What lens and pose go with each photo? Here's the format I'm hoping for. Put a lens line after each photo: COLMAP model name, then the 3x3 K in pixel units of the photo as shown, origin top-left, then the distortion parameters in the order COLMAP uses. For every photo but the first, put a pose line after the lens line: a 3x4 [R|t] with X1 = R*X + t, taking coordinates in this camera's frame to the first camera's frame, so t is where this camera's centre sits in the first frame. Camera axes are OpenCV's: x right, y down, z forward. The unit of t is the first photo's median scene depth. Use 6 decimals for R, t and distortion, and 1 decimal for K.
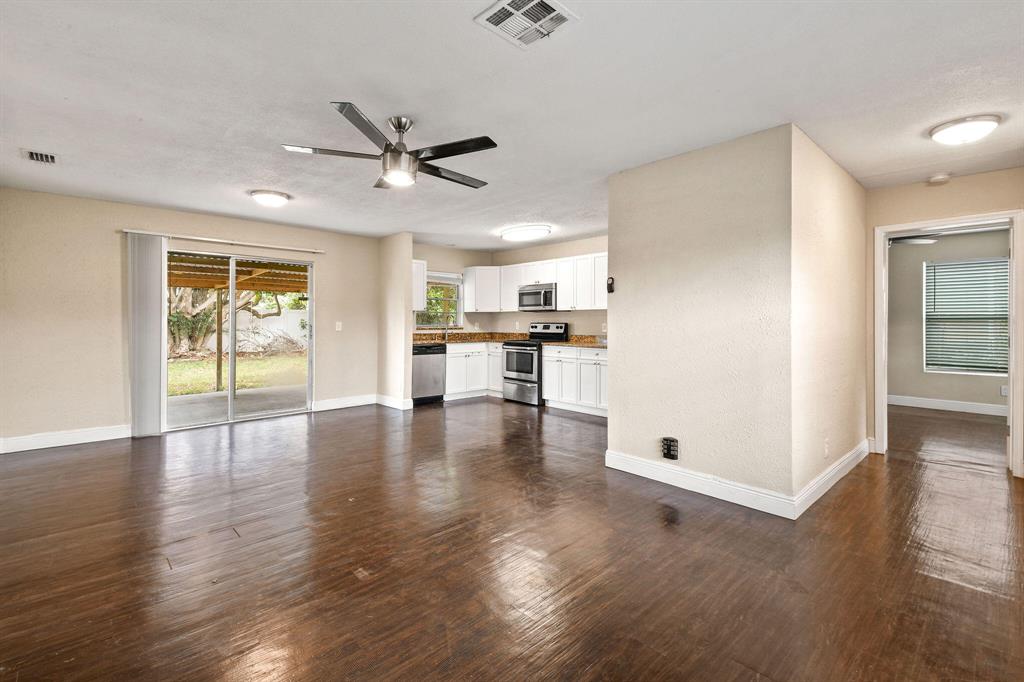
lens RADIAL K [[453.6, 0, 513.2], [0, 453.6, 330.0], [0, 0, 1]] dist [0.000694, -0.000253]
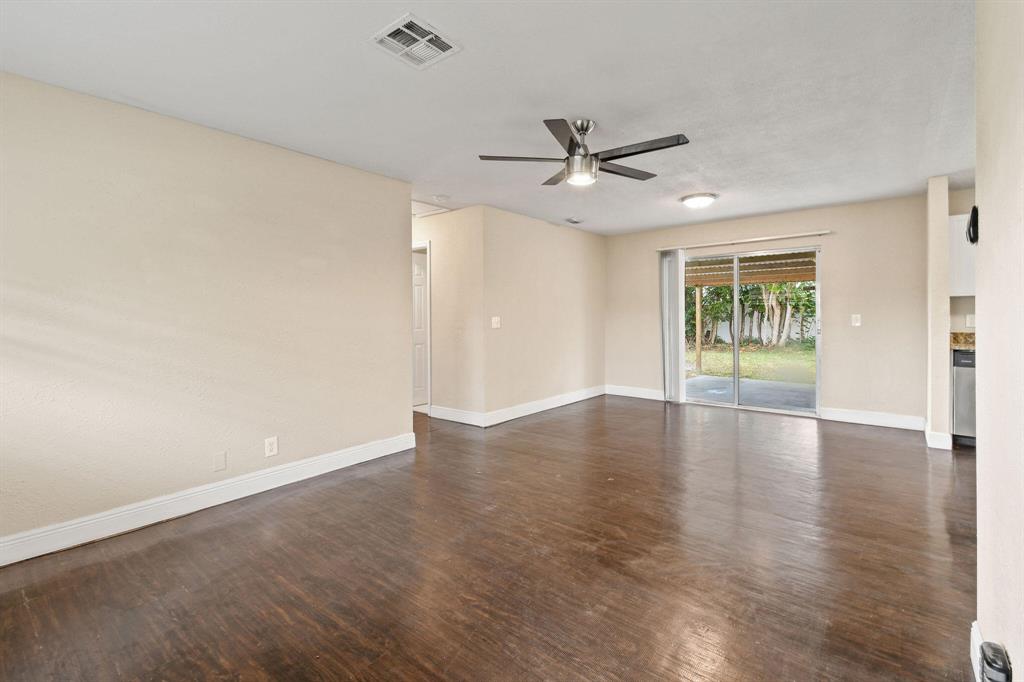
lens RADIAL K [[453.6, 0, 525.4], [0, 453.6, 315.3], [0, 0, 1]] dist [0.000694, -0.000253]
pose [[0.111717, -0.005553, -0.993725, 0.358587], [-0.009235, 0.999935, -0.006626, -0.005440], [0.993697, 0.009917, 0.111658, 0.342880]]
